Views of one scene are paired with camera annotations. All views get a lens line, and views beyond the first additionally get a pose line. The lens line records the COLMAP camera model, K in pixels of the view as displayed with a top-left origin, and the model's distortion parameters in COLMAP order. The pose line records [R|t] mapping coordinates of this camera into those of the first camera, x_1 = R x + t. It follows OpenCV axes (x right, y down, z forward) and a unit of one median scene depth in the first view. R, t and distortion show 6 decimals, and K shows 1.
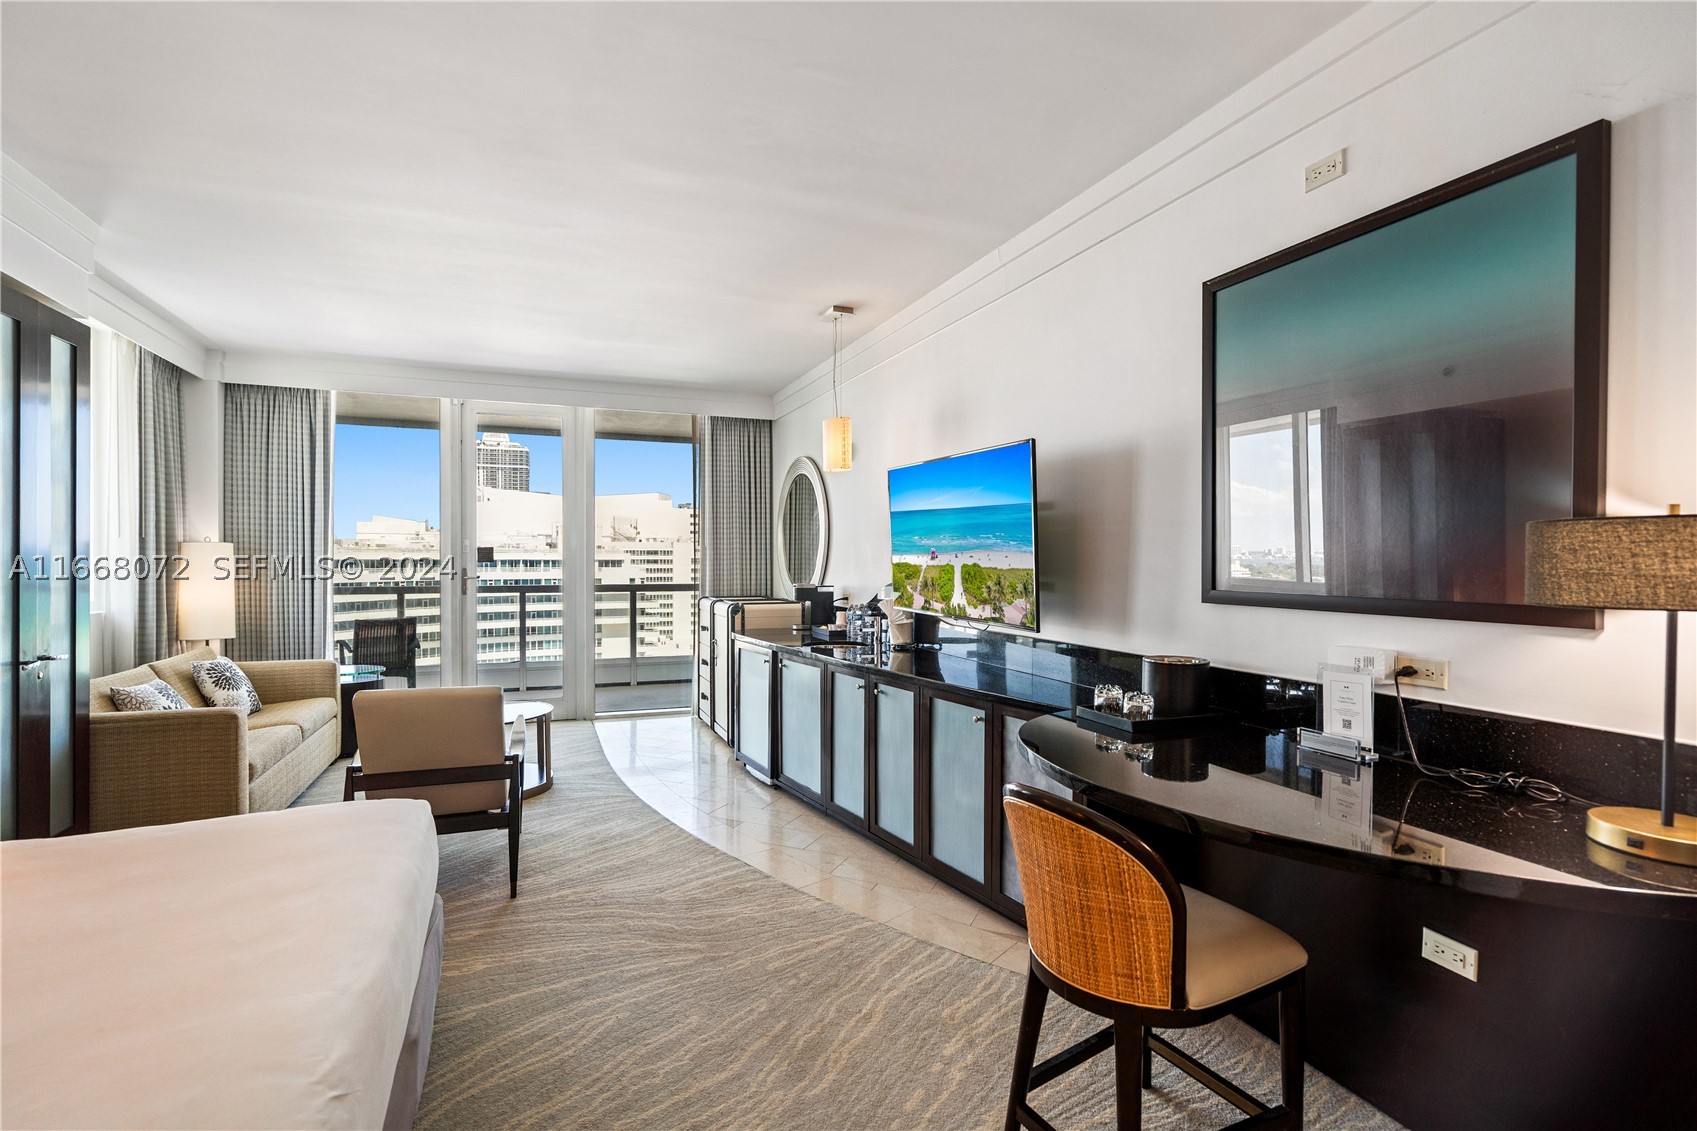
lens RADIAL K [[796.7, 0, 847.3], [0, 796.7, 564.7], [0, 0, 1]] dist [-0.007136, 0.001962]
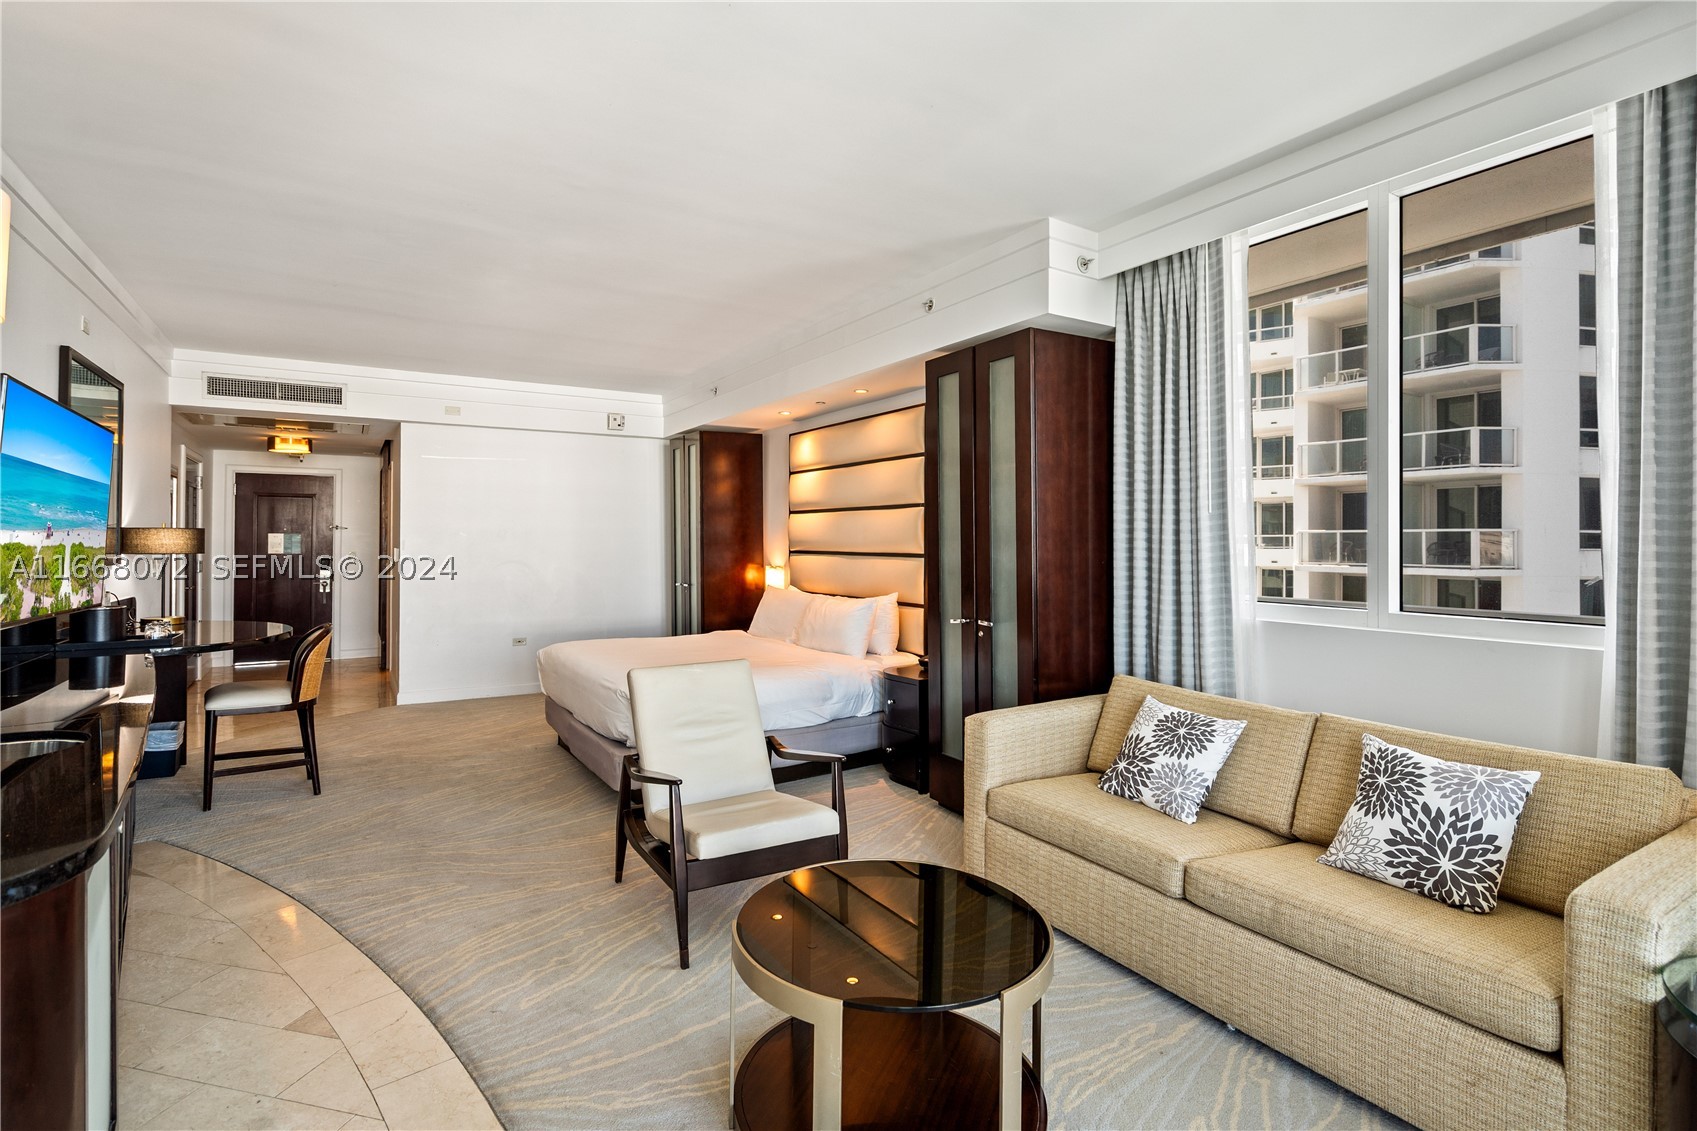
lens RADIAL K [[797.7, 0, 823.4], [0, 797.7, 536.5], [0, 0, 1]] dist [0.002310, 0.000380]
pose [[-0.988225, -0.003657, -0.152963, -0.311622], [-0.003402, 0.999992, -0.001933, -0.005991], [0.152969, -0.001390, -0.988230, 1.214777]]
